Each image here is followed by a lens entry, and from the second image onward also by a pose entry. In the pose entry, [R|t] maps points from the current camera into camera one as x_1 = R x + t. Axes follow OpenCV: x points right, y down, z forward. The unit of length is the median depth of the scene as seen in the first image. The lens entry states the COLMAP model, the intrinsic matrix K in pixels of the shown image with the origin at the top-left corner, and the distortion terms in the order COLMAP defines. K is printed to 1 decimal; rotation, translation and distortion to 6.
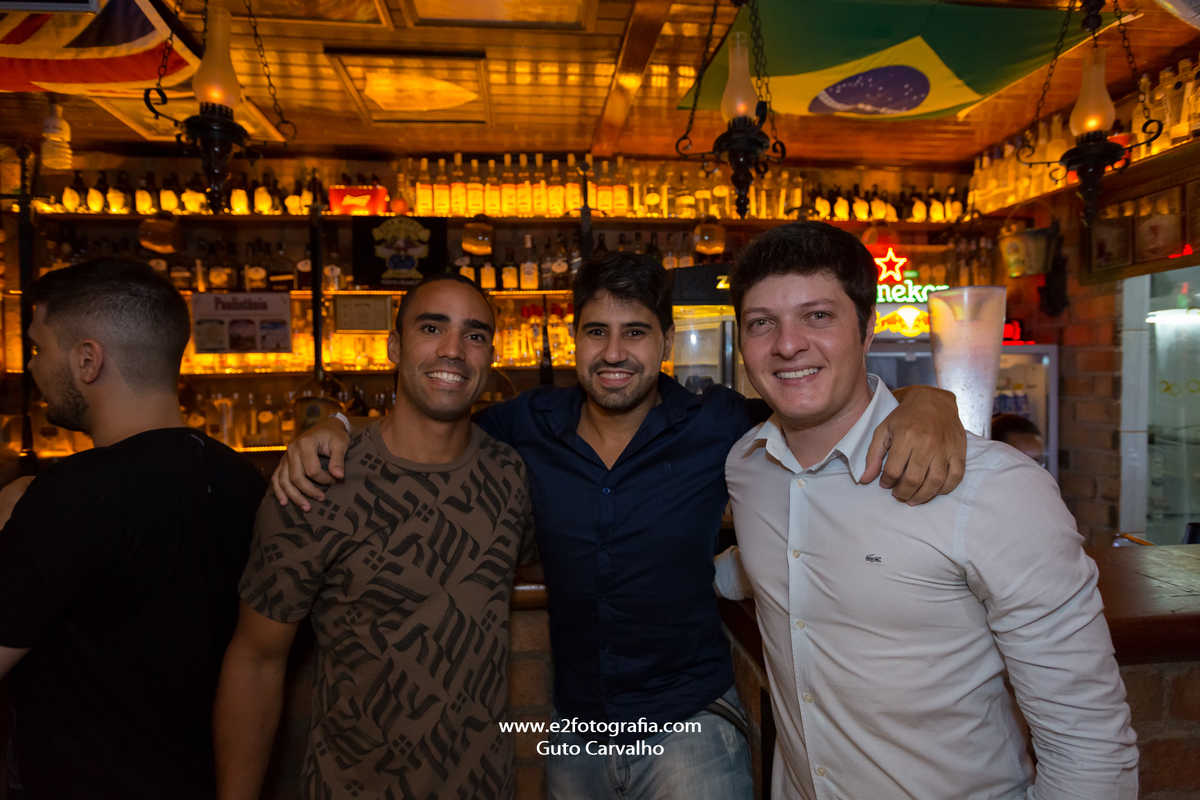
lens RADIAL K [[651.1, 0, 600.0], [0, 651.1, 400.0], [0, 0, 1]] dist [0.001225, -0.000524]
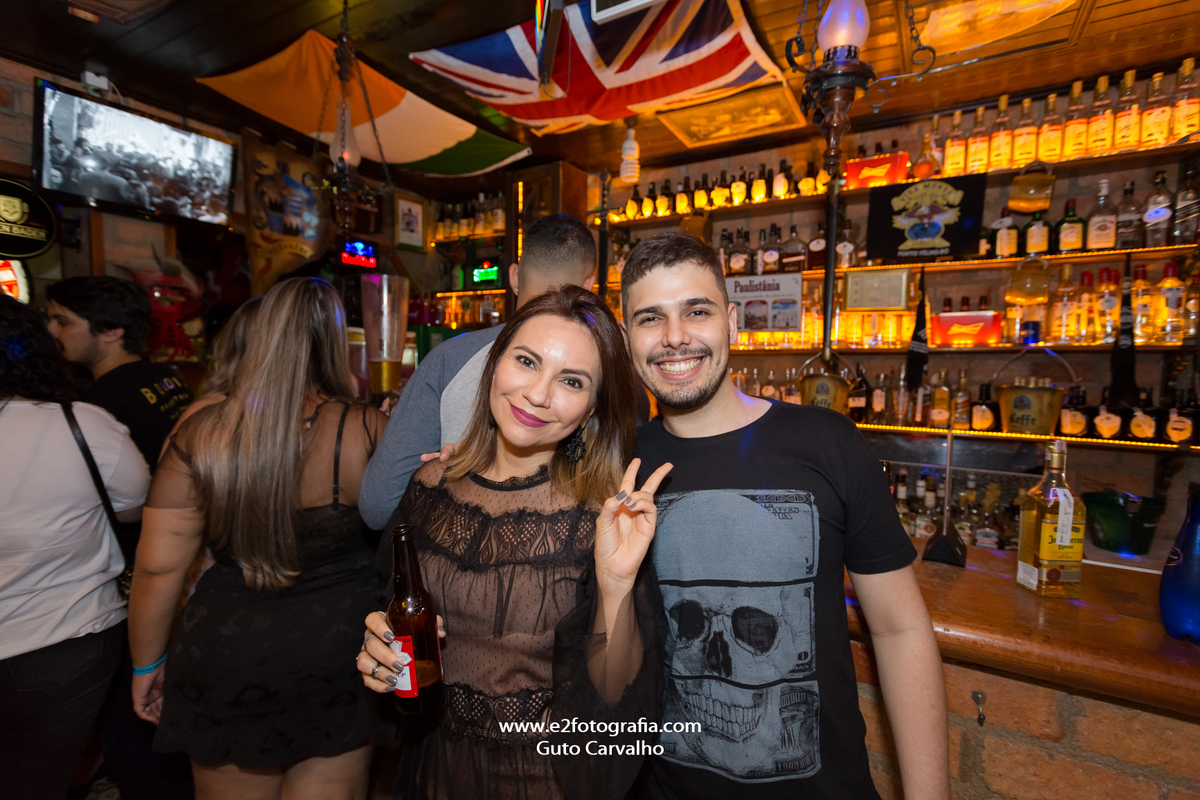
lens RADIAL K [[564.3, 0, 600.0], [0, 564.3, 400.0], [0, 0, 1]] dist [-0.001818, -0.000869]
pose [[0.798310, 0.066339, -0.598582, -0.177674], [-0.040513, 0.997579, 0.056527, -0.000517], [0.600883, -0.020875, 0.799065, 0.084925]]
